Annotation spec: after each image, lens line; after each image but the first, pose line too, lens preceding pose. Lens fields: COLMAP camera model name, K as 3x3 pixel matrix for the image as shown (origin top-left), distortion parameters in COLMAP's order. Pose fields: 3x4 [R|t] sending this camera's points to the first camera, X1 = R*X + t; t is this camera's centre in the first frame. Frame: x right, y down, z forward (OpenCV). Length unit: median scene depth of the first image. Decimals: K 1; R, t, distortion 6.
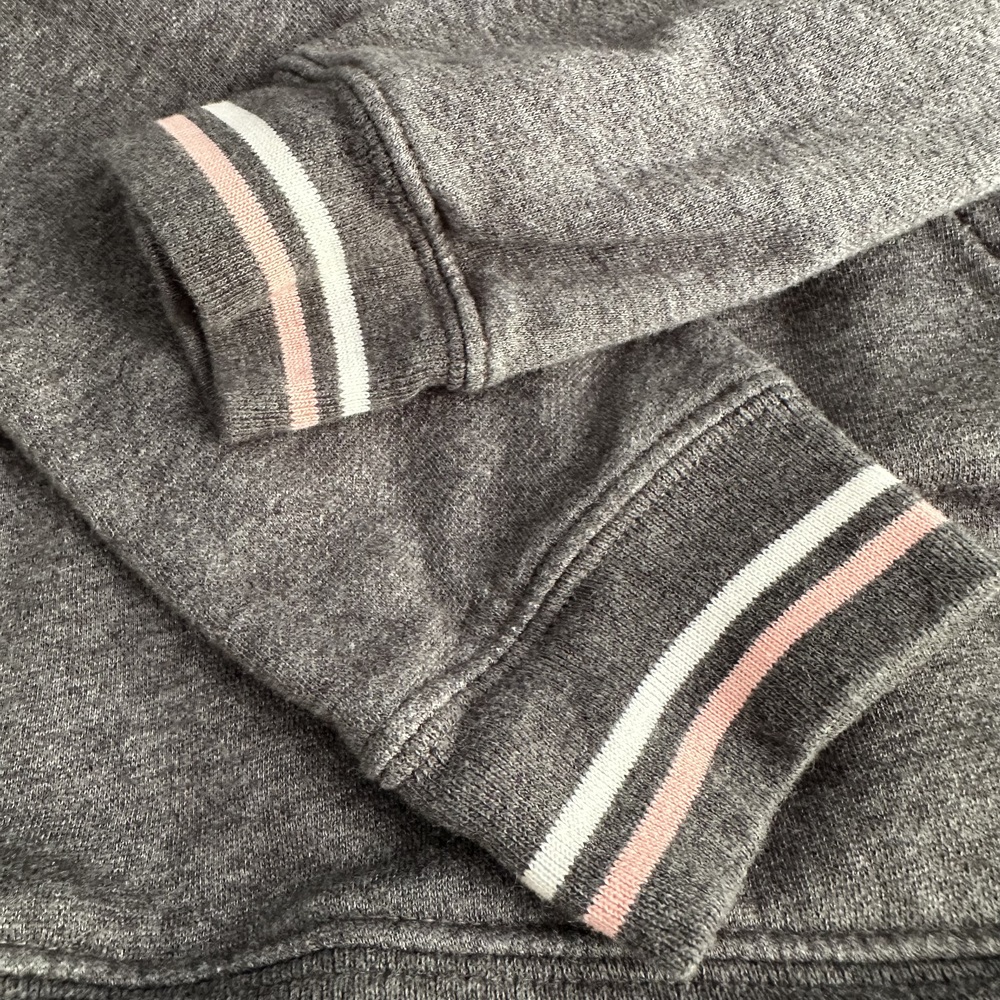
lens RADIAL K [[944.5, 0, 495.5], [0, 944.5, 499.2], [0, 0, 1]] dist [0.025686, 0.013783]
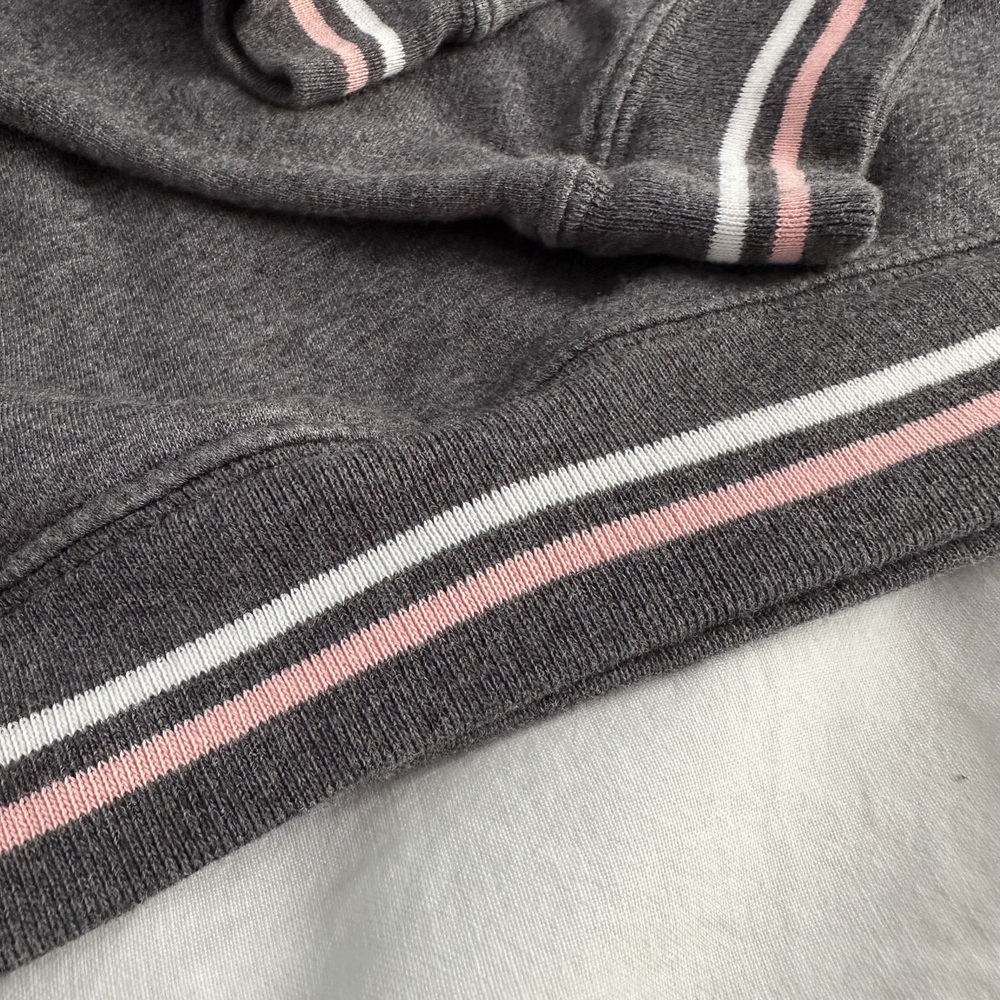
lens RADIAL K [[944.5, 0, 495.5], [0, 944.5, 499.2], [0, 0, 1]] dist [0.025686, 0.013783]
pose [[0.926019, -0.307378, 0.219109, -0.482729], [0.343686, 0.926597, -0.152638, 0.656351], [-0.156108, 0.216650, 0.963687, -0.015015]]
